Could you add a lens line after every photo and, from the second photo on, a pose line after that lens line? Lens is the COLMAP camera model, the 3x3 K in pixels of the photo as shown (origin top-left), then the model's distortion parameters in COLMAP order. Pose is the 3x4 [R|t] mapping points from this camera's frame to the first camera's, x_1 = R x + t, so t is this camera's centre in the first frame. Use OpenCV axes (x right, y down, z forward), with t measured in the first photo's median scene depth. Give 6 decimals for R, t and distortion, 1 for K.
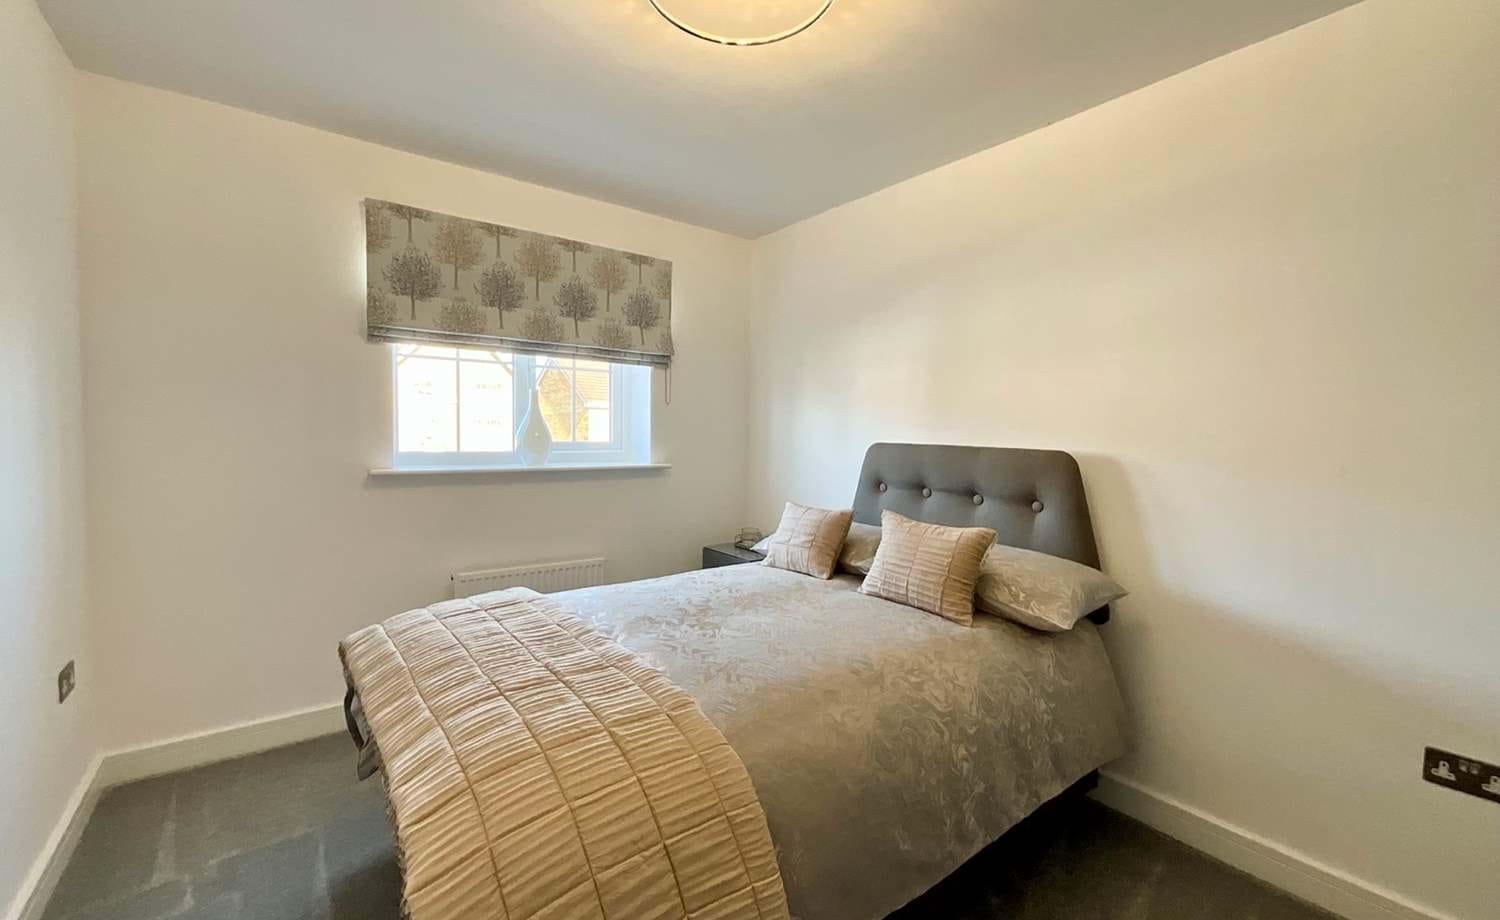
lens RADIAL K [[610.9, 0, 748.3], [0, 610.9, 463.2], [0, 0, 1]] dist [-0.002479, 0.000402]
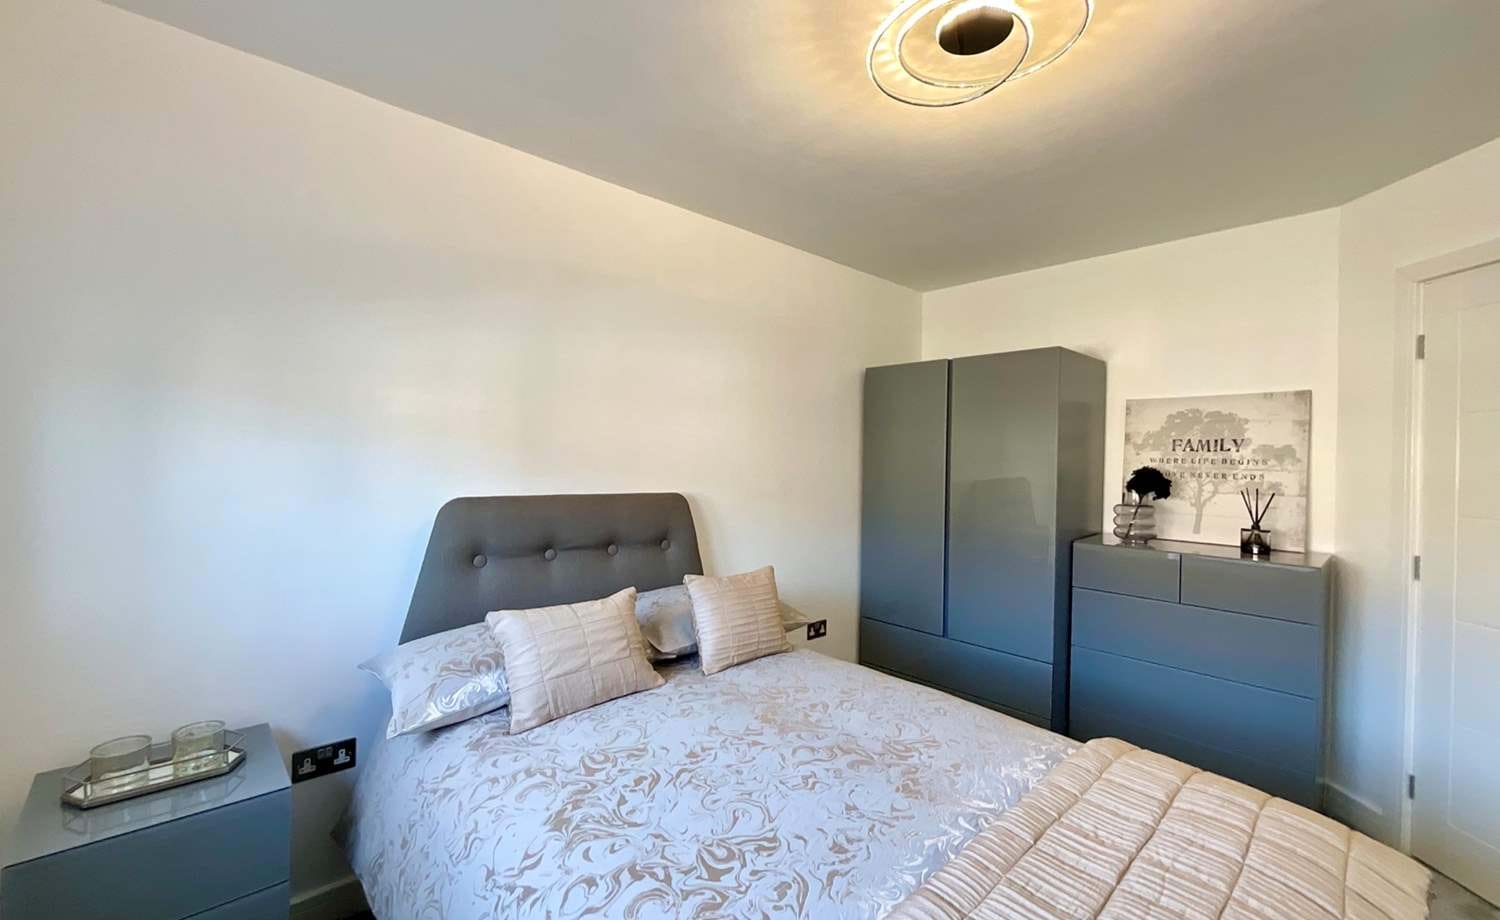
lens RADIAL K [[610.9, 0, 748.3], [0, 610.9, 463.2], [0, 0, 1]] dist [-0.002479, 0.000402]
pose [[-0.068849, -0.032246, 0.997106, -0.631712], [0.045990, 0.998312, 0.035461, -0.107803], [-0.996566, 0.048298, -0.067250, 0.929231]]
